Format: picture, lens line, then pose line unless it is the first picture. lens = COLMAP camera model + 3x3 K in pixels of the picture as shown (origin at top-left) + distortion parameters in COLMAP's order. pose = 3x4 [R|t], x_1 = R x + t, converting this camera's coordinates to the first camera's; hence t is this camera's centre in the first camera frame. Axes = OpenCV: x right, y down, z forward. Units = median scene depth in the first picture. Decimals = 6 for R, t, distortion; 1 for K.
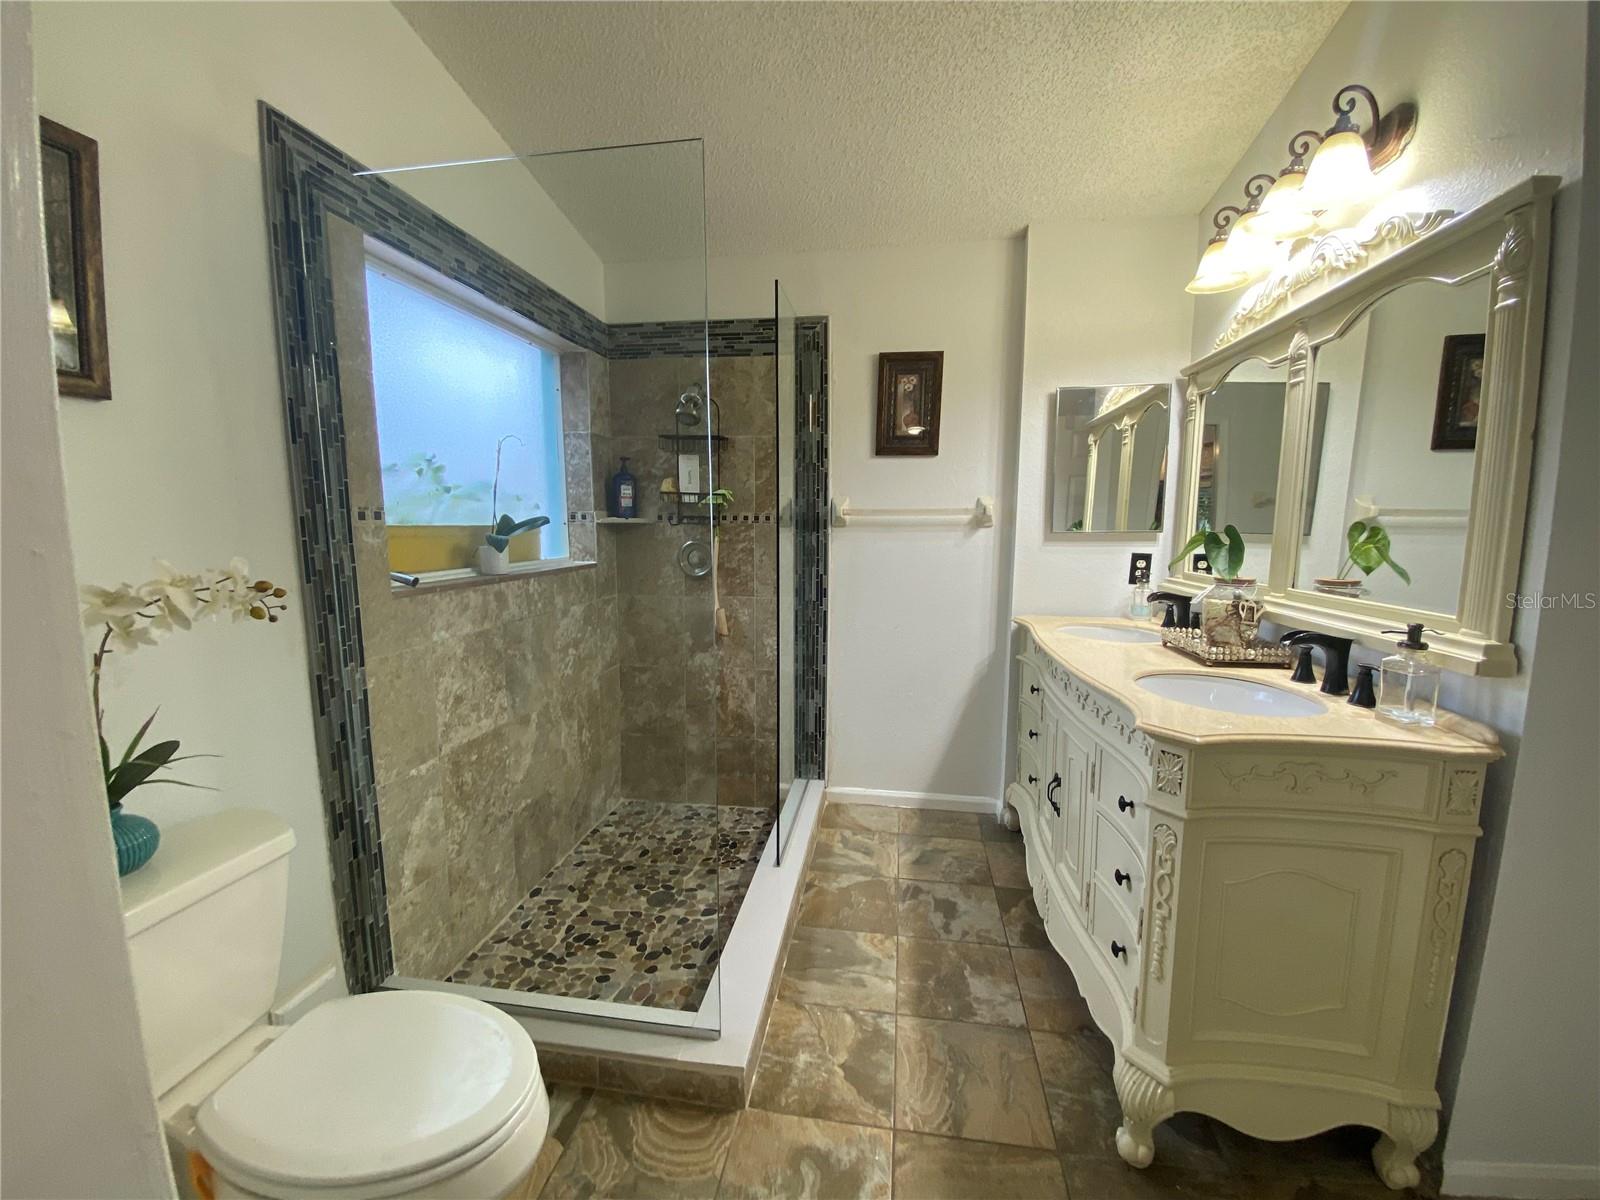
lens RADIAL K [[667.1, 0, 800.0], [0, 667.1, 600.0], [0, 0, 1]] dist [0.069445, -0.052114]
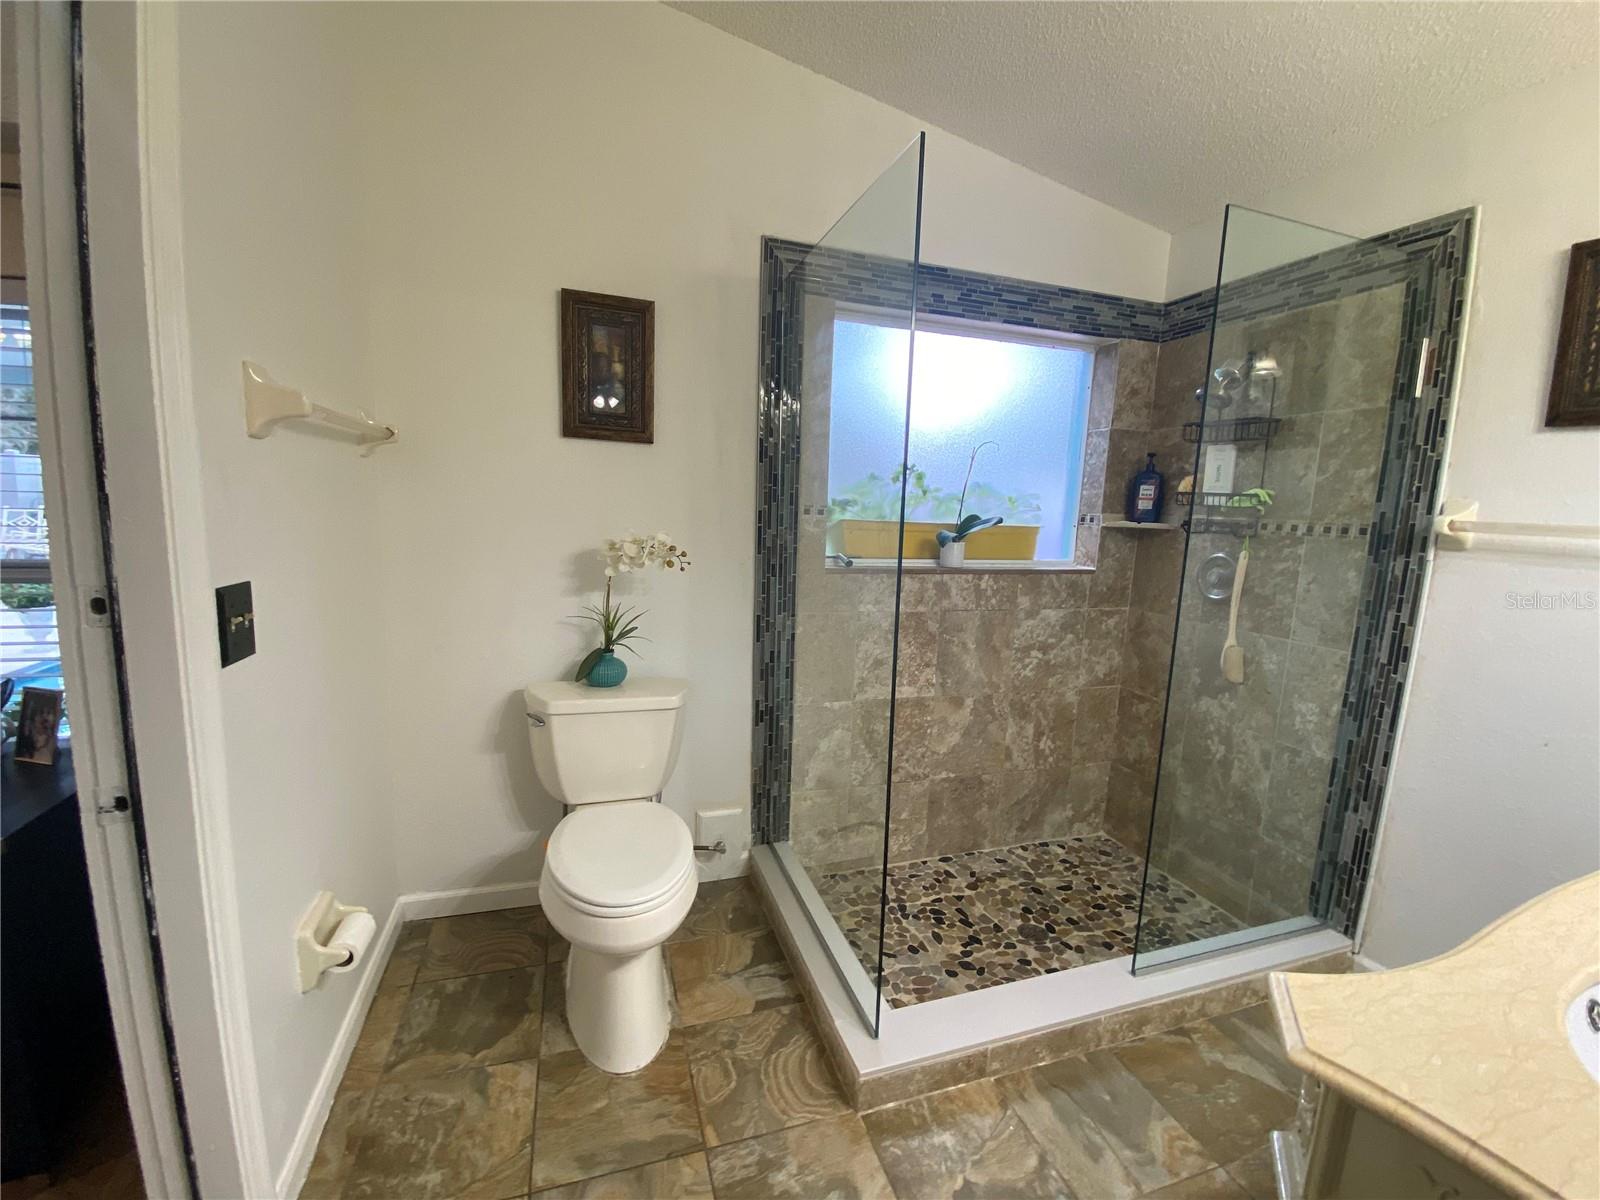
lens RADIAL K [[667.1, 0, 800.0], [0, 667.1, 600.0], [0, 0, 1]] dist [0.069445, -0.052114]
pose [[0.457267, 0.140974, -0.878085, 0.400580], [-0.145605, 0.985900, 0.082460, -0.037143], [0.877329, 0.090147, 0.471346, 0.243296]]
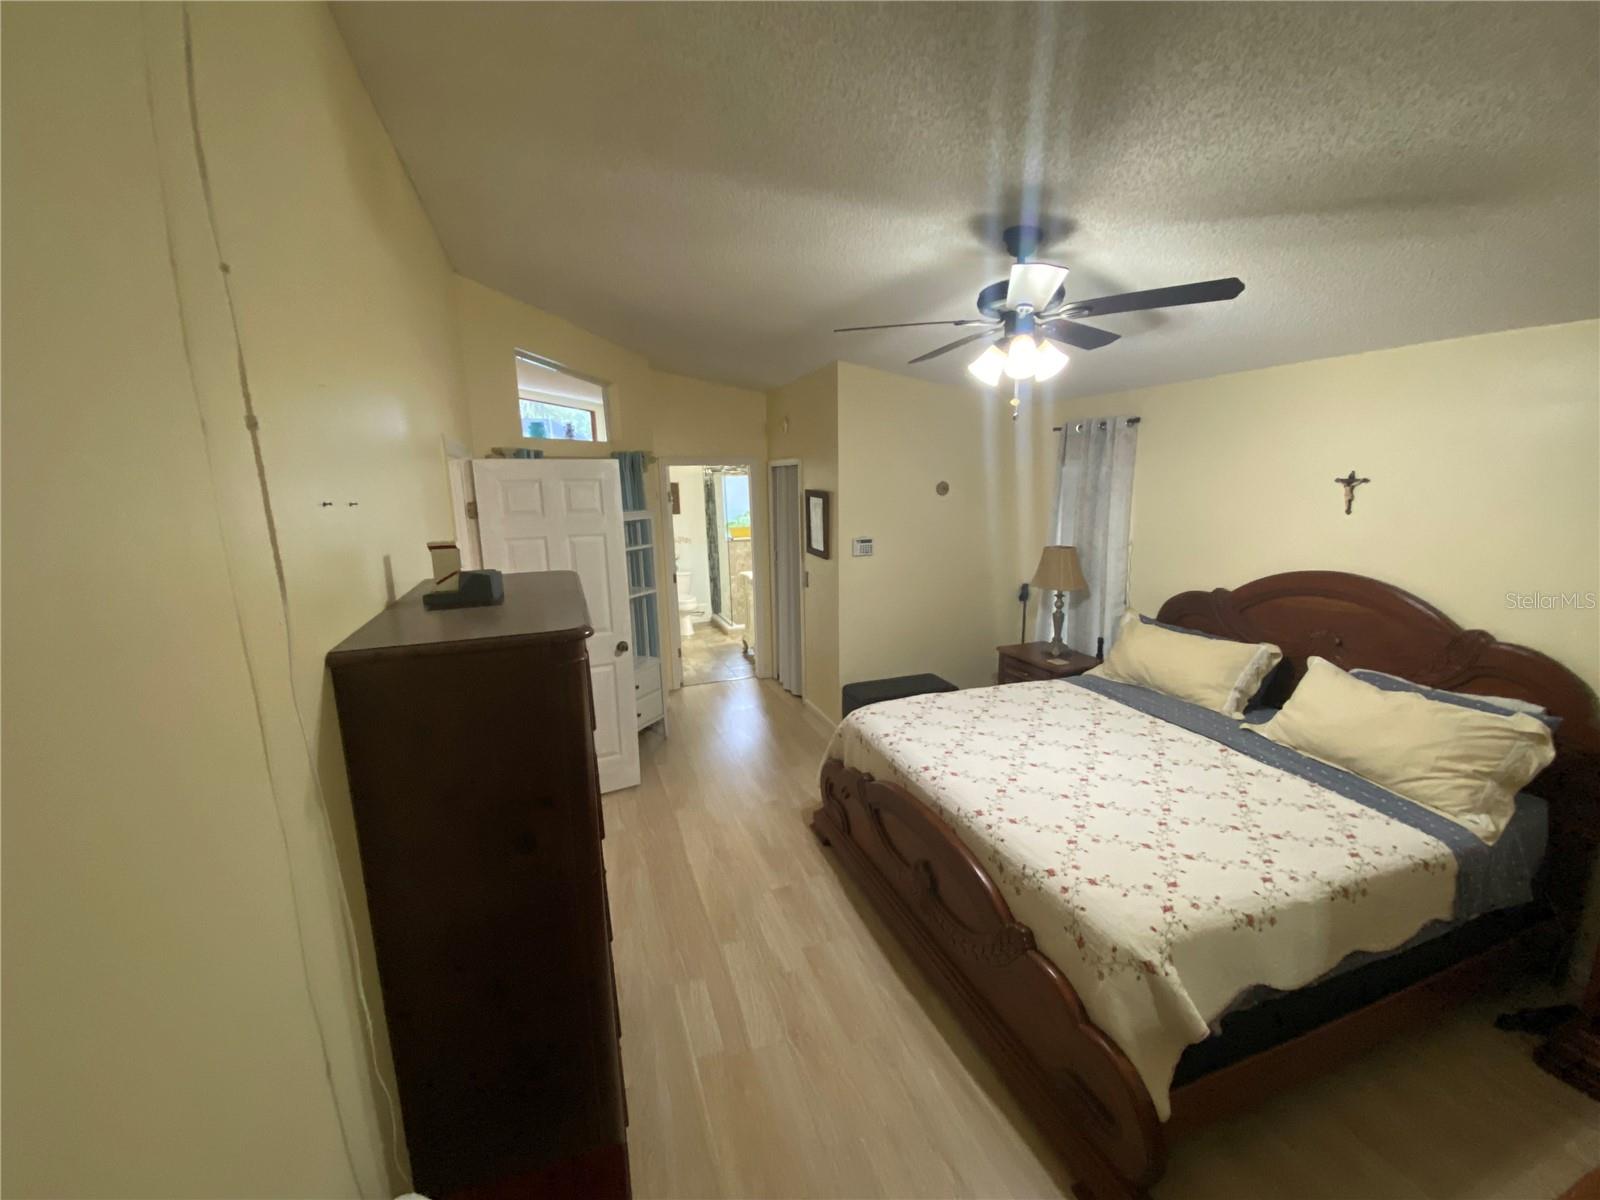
lens RADIAL K [[667.1, 0, 800.0], [0, 667.1, 600.0], [0, 0, 1]] dist [0.069445, -0.052114]
pose [[0.476401, 0.144603, -0.867255, 3.091796], [-0.085476, 0.989328, 0.118003, -0.159401], [0.875063, 0.017913, 0.483677, -0.728280]]
